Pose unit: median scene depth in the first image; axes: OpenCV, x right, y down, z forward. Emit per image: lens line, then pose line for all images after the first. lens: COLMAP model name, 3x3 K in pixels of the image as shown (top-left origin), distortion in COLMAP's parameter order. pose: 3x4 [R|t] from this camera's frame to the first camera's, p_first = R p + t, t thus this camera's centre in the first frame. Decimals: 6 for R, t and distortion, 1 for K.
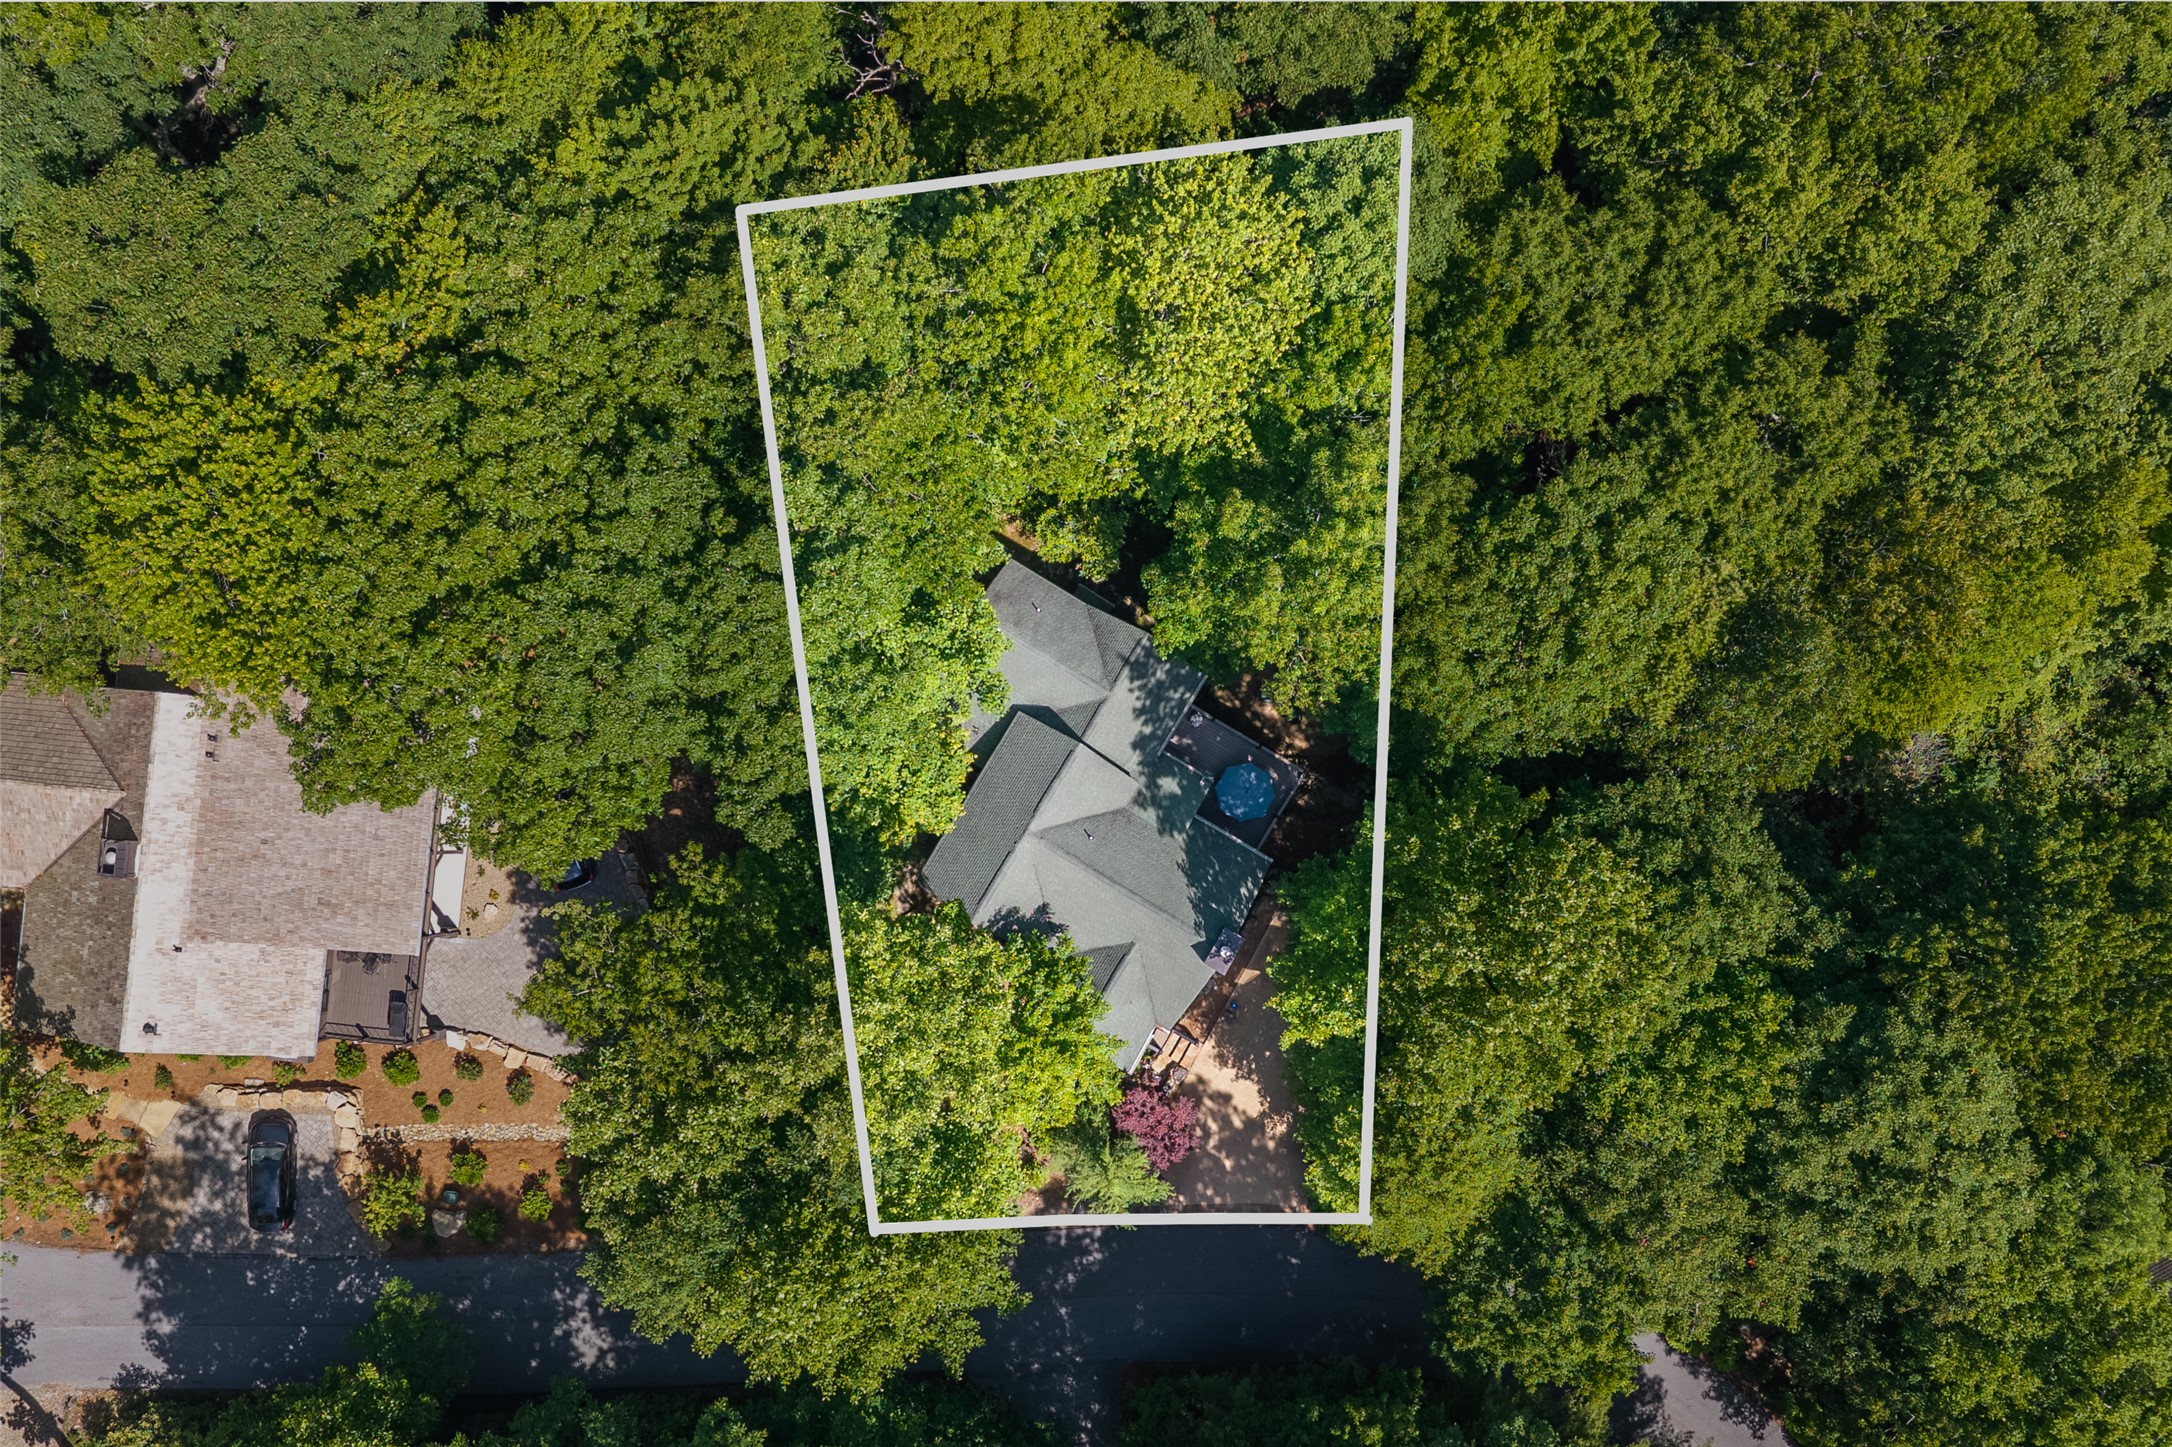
lens RADIAL K [[1722.3, 0, 1082.1], [0, 1722.3, 731.0], [0, 0, 1]] dist [0.053194, -0.067794]
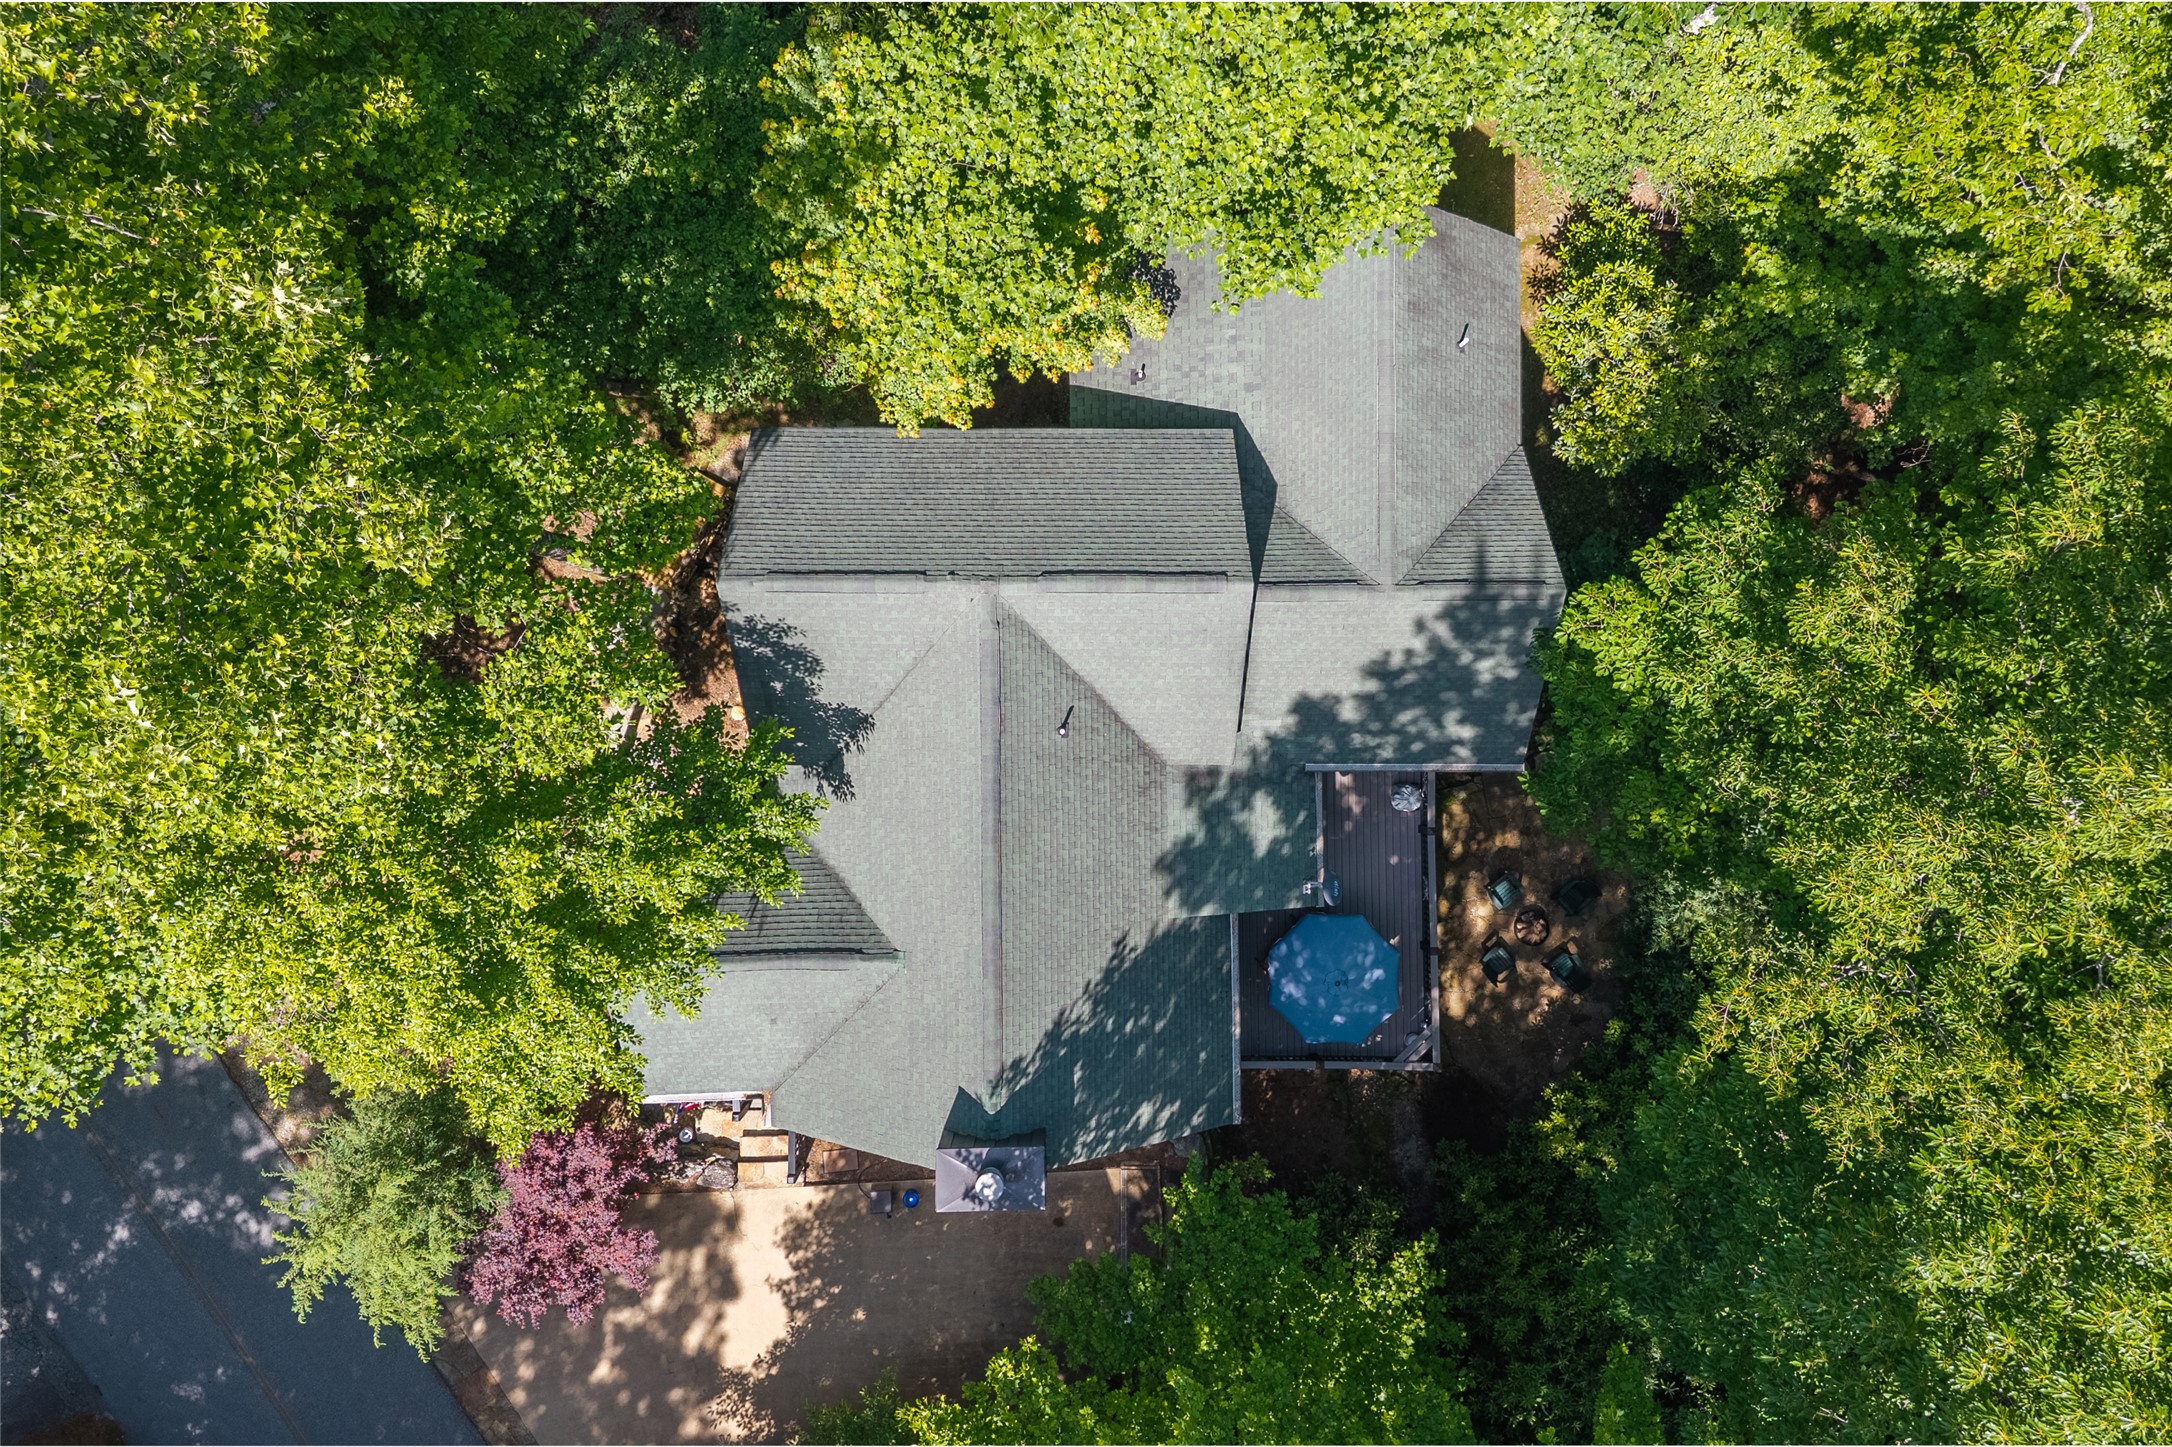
lens RADIAL K [[1722.3, 0, 1091.7], [0, 1722.3, 723.6], [0, 0, 1]] dist [0.053194, -0.067794]
pose [[0.520967, 0.853576, -0.001232, 0.007825], [-0.852862, 0.520590, 0.040144, 0.038065], [0.034907, -0.019863, 0.999193, 0.577834]]
